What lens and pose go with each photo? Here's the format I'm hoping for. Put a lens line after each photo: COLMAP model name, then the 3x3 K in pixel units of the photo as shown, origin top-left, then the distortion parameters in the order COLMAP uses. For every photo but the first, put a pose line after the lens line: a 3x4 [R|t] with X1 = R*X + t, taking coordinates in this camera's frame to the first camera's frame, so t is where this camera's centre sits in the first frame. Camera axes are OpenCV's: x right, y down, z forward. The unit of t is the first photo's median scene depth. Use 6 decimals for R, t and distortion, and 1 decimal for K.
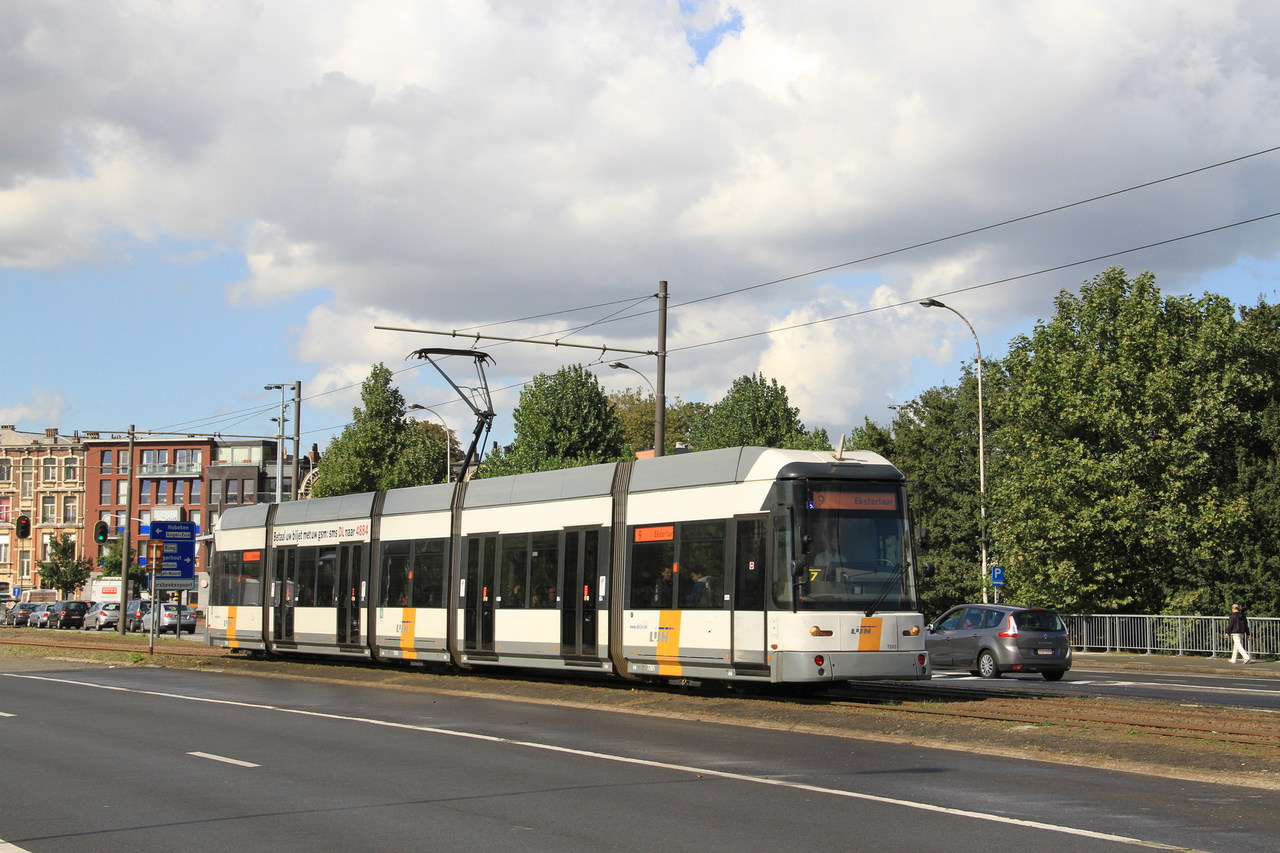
lens RADIAL K [[2492.6, 0, 640.0], [0, 2492.6, 426.5], [0, 0, 1]] dist [0.053460, 0.042789]
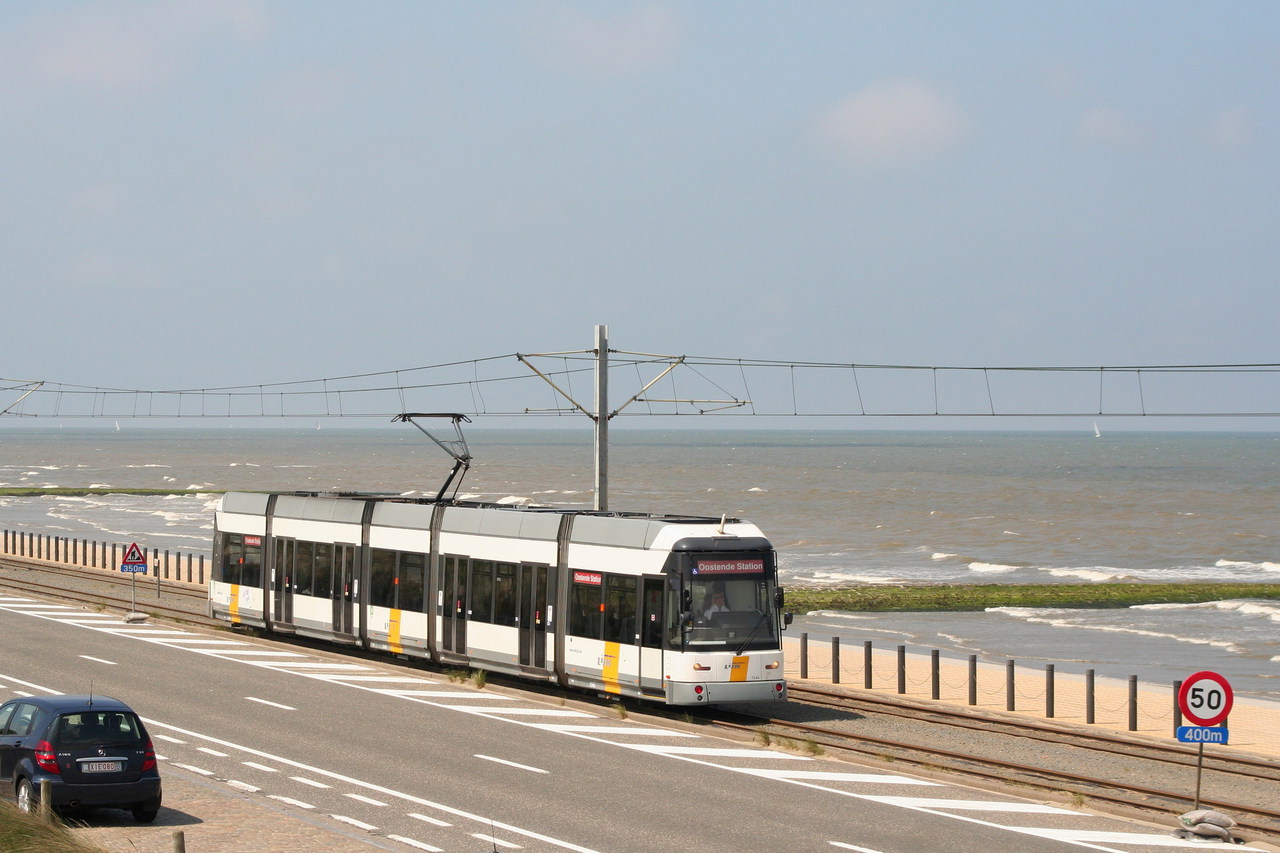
lens RADIAL K [[3528.6, 0, 640.0], [0, 3528.6, 426.5], [0, 0, 1]] dist [-0.860975, -0.064544]
pose [[0.999693, 0.005491, -0.024156, 0.066558], [-0.003870, 0.997768, 0.066658, -0.135359], [0.024468, -0.066544, 0.997483, -0.684822]]
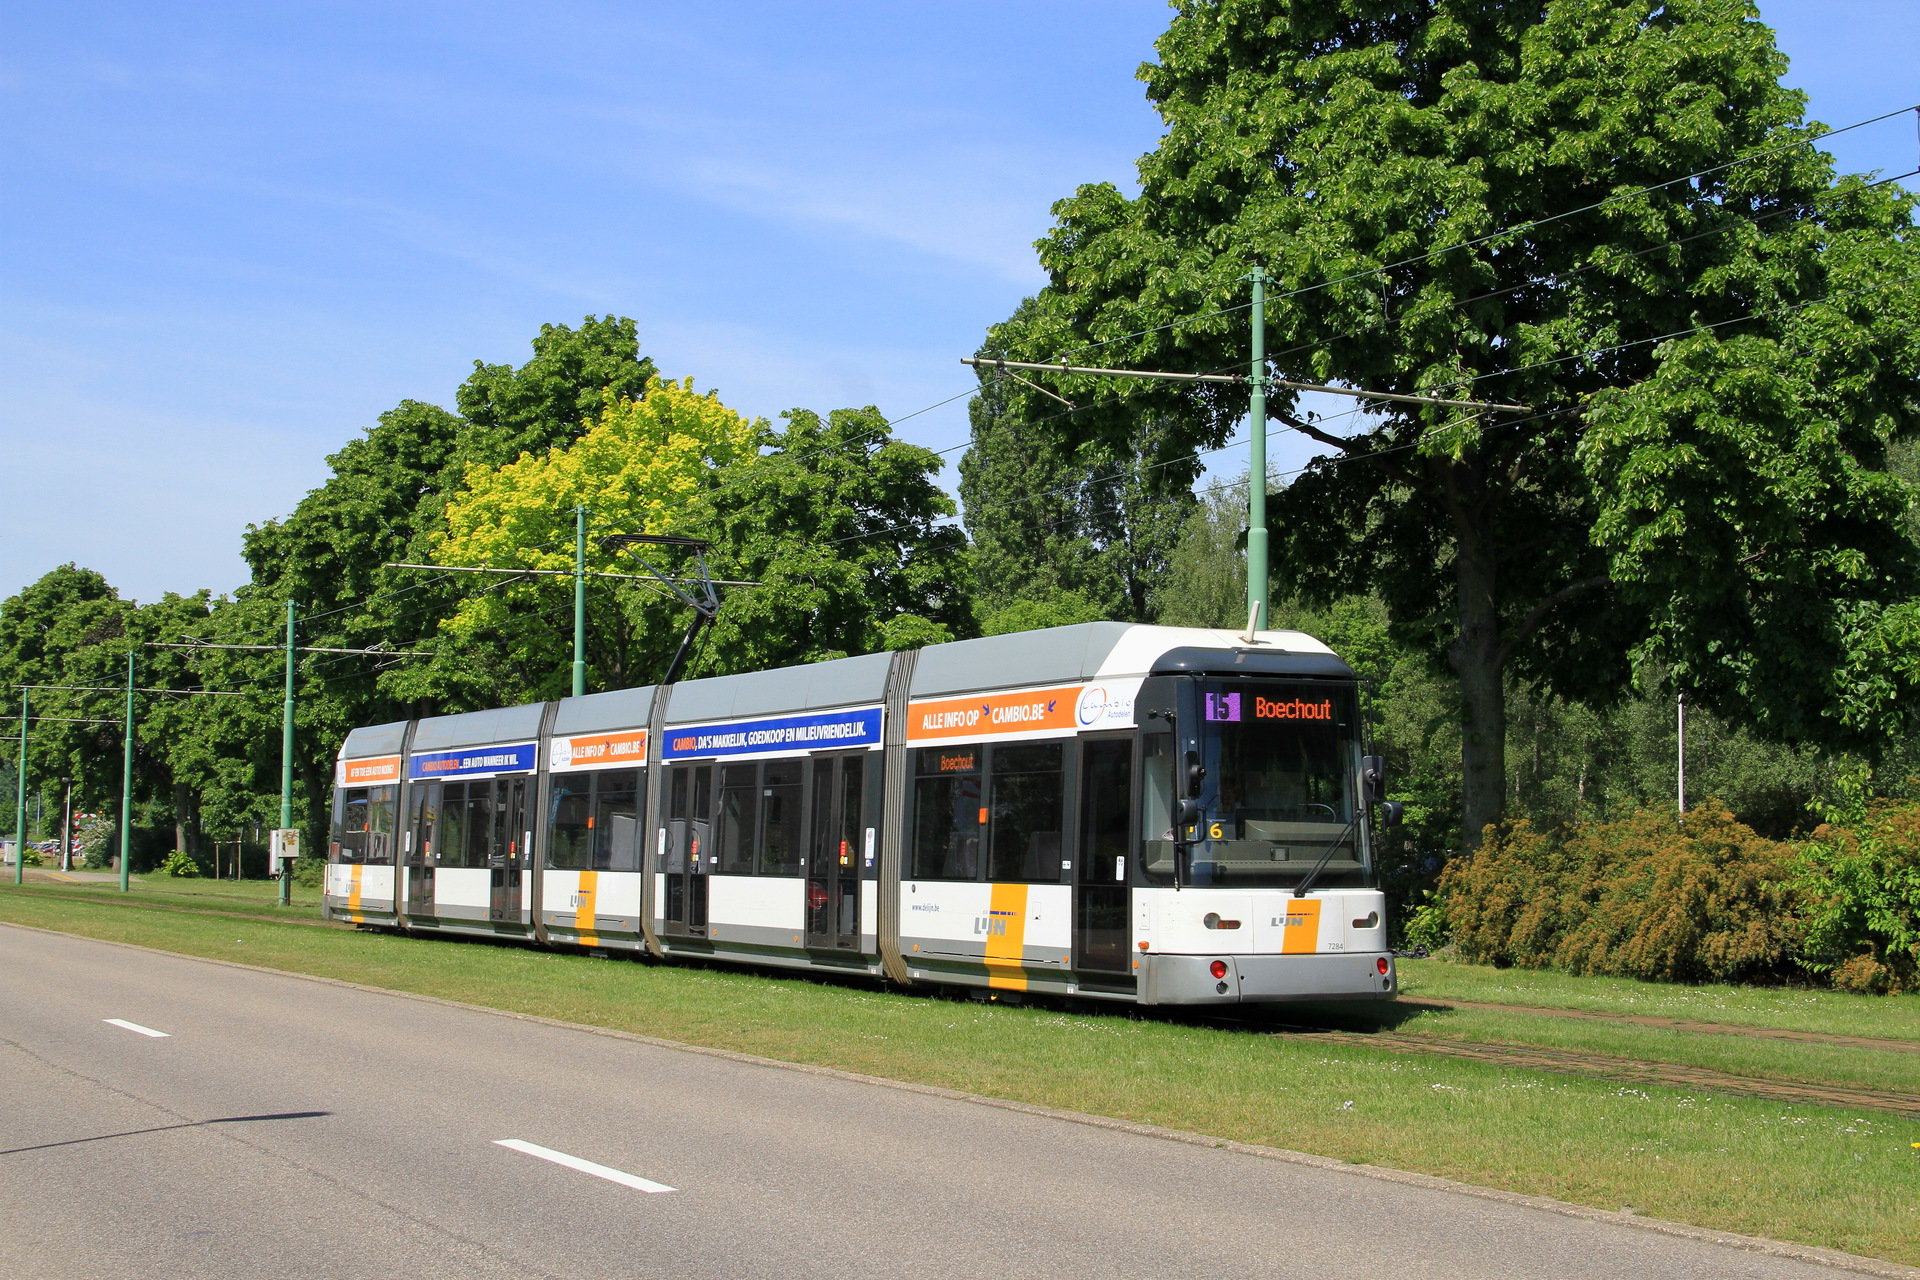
lens RADIAL K [[2938.2, 0, 960.0], [0, 2938.2, 640.0], [0, 0, 1]] dist [-0.007240, -0.004963]
pose [[0.999925, 0.005858, 0.010759, 0.000149], [-0.005841, 0.999982, -0.001549, 0.011518], [-0.010768, 0.001486, 0.999941, 0.221479]]
